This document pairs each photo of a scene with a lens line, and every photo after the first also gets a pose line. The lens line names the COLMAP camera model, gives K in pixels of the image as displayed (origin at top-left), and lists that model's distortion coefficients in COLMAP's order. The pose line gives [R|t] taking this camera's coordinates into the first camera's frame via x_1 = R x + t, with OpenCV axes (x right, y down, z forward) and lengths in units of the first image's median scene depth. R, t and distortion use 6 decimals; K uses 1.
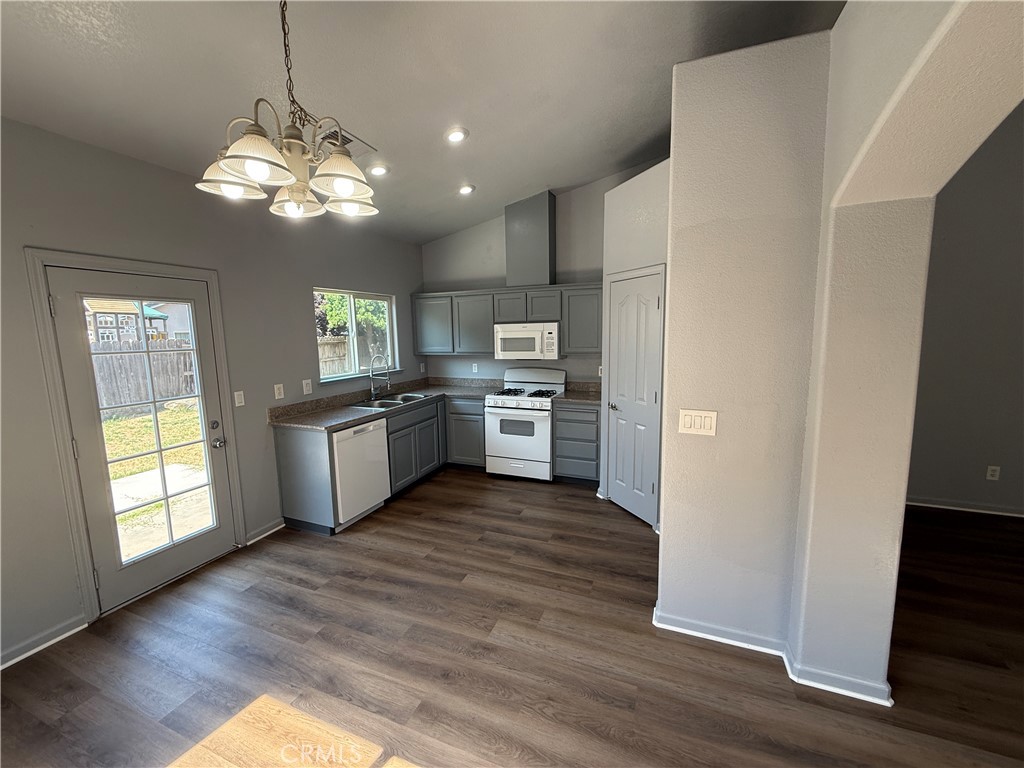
lens RADIAL K [[410.3, 0, 508.8], [0, 410.3, 379.5], [0, 0, 1]] dist [-0.008087, 0.000034]
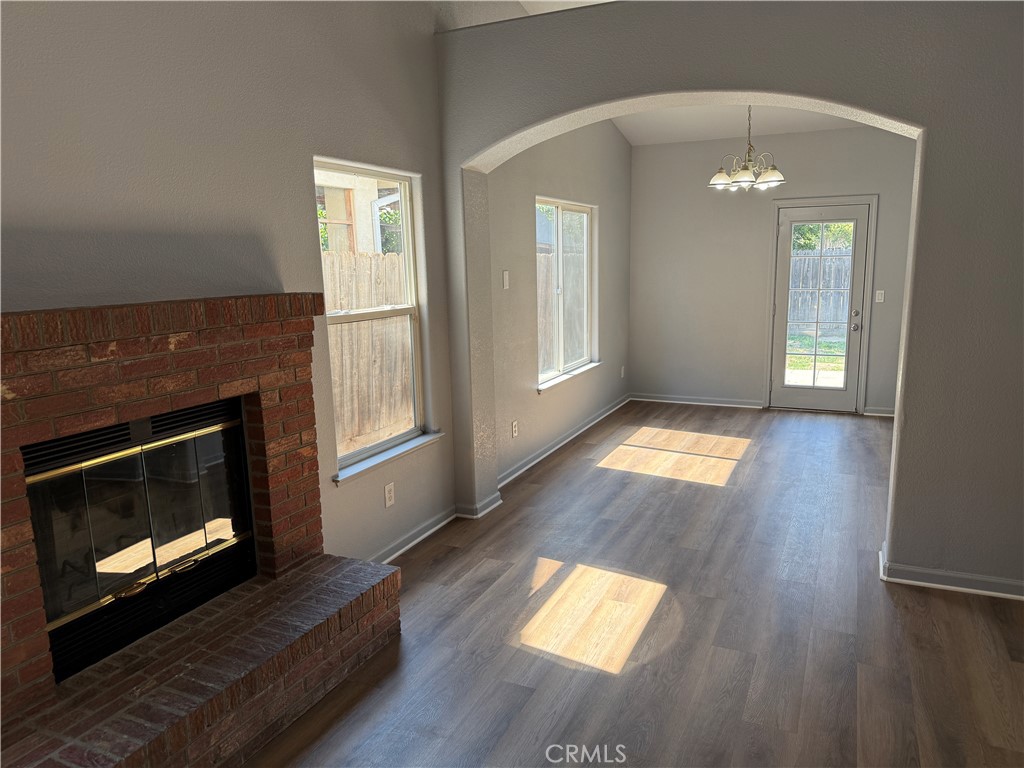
lens RADIAL K [[717.3, 0, 512.0], [0, 717.3, 384.0], [0, 0, 1]] dist [0.042477, -0.025116]
pose [[-0.055988, 0.194173, -0.979368, 1.631803], [-0.098246, 0.975075, 0.198939, -0.021898], [0.993586, 0.107357, -0.035516, -0.007764]]
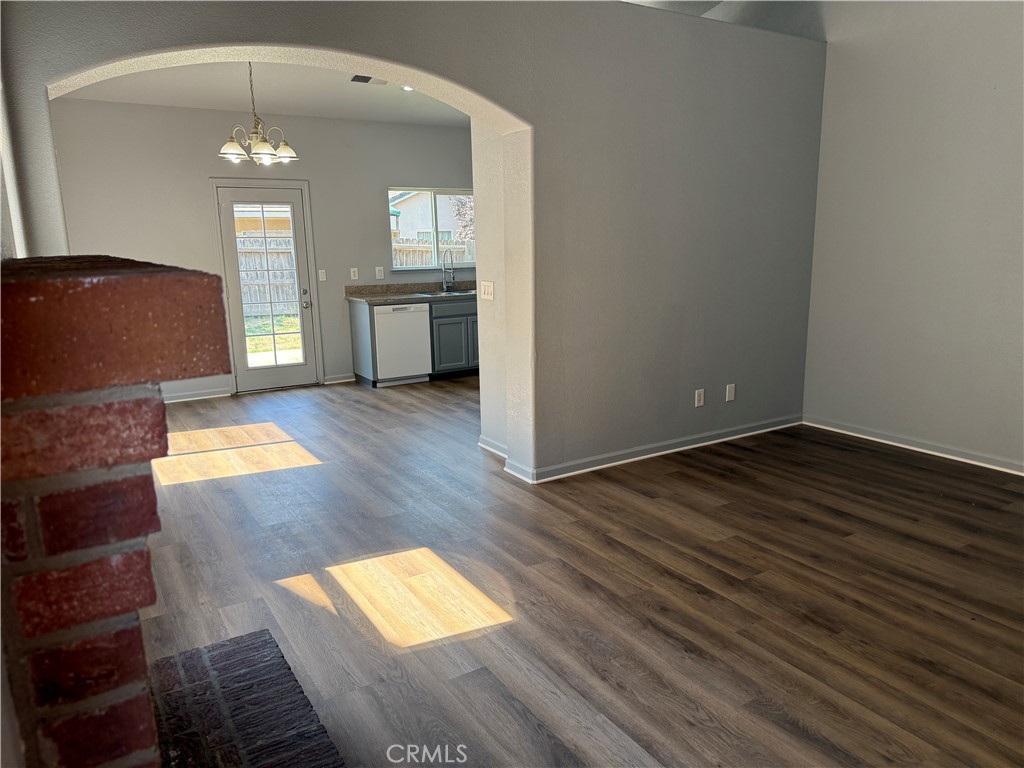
lens RADIAL K [[717.3, 0, 512.0], [0, 717.3, 384.0], [0, 0, 1]] dist [0.042477, -0.025116]
pose [[0.812140, 0.122372, -0.570486, 1.298467], [-0.070415, 0.991169, 0.112368, 0.093300], [0.579198, -0.051088, 0.813584, -0.625345]]
